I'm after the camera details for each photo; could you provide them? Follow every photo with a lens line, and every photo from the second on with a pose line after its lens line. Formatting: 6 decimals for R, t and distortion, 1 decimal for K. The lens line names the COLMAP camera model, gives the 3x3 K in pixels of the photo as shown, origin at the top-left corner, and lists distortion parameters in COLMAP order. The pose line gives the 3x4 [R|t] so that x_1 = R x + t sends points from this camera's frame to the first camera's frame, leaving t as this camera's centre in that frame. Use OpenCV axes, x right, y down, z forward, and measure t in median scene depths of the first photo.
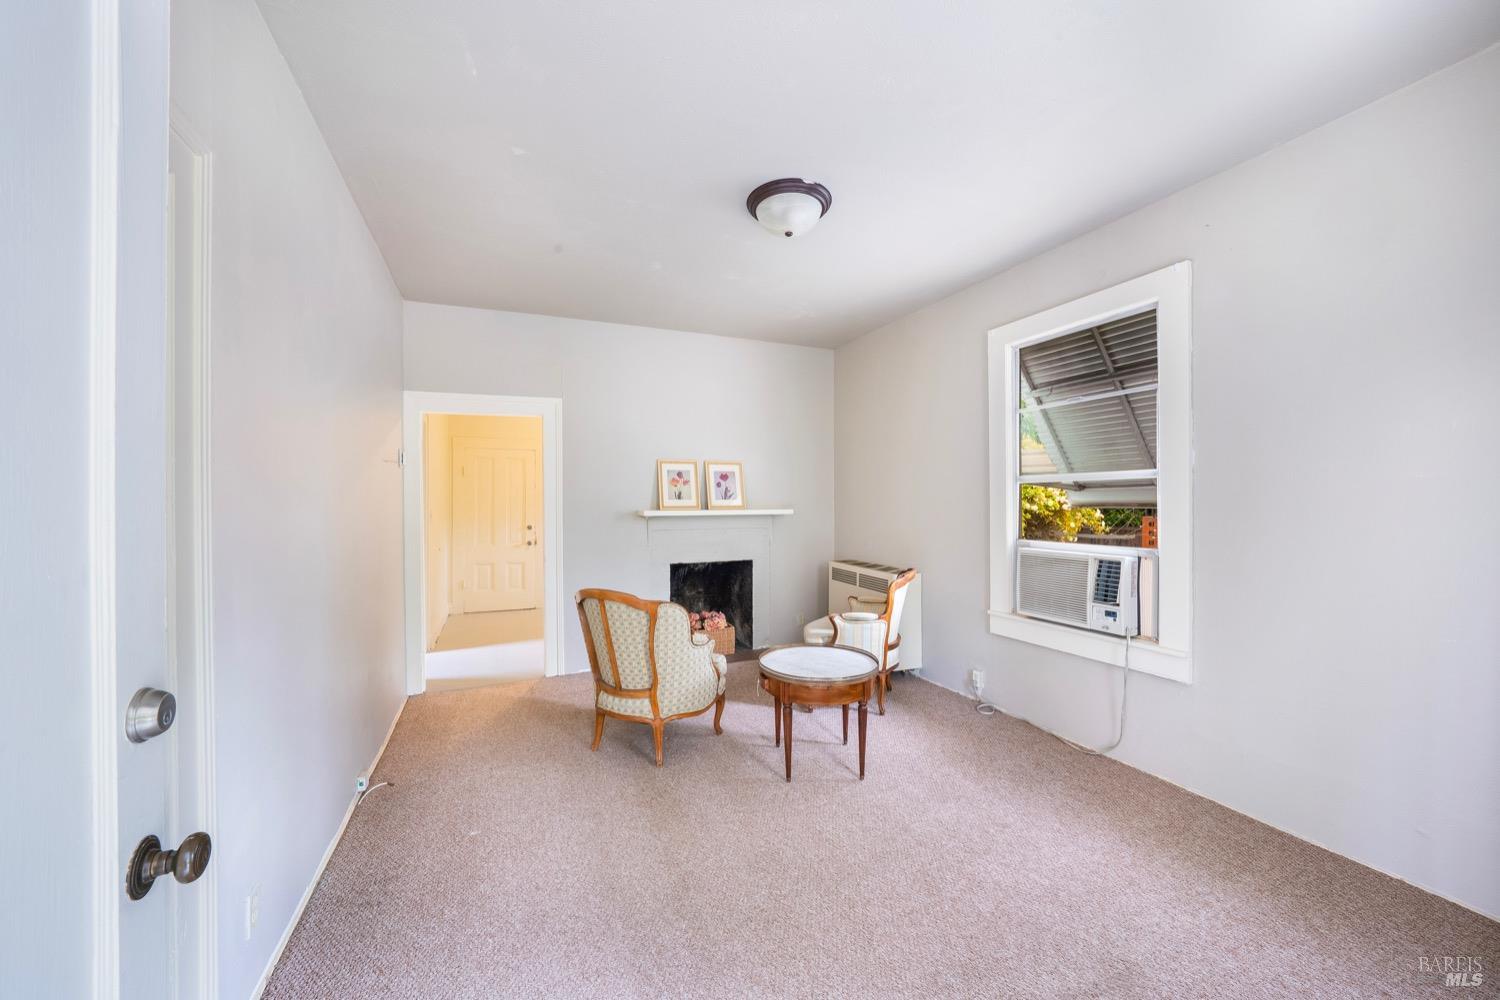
lens RADIAL K [[562.5, 0, 749.4], [0, 562.5, 504.9], [0, 0, 1]] dist [0.007295, 0.000204]
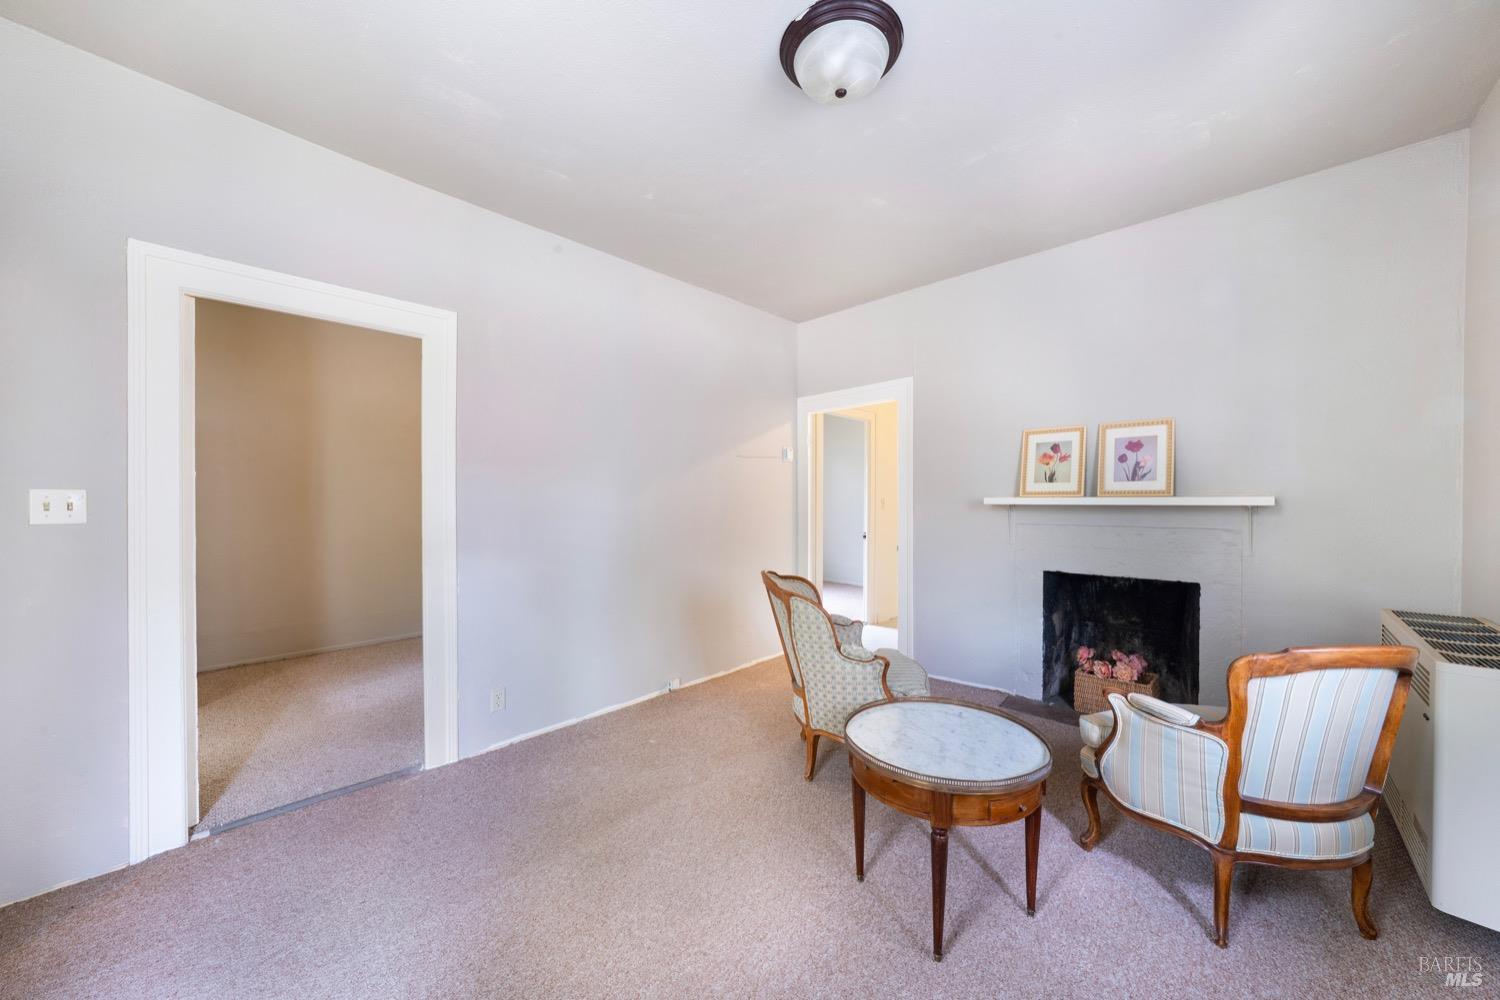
lens RADIAL K [[562.5, 0, 755.6], [0, 562.5, 501.6], [0, 0, 1]] dist [0.007295, 0.000204]
pose [[0.373043, 0.008640, -0.927774, 0.400121], [-0.005633, 0.999959, 0.007047, 0.011749], [0.927797, 0.002598, 0.373077, 0.373864]]
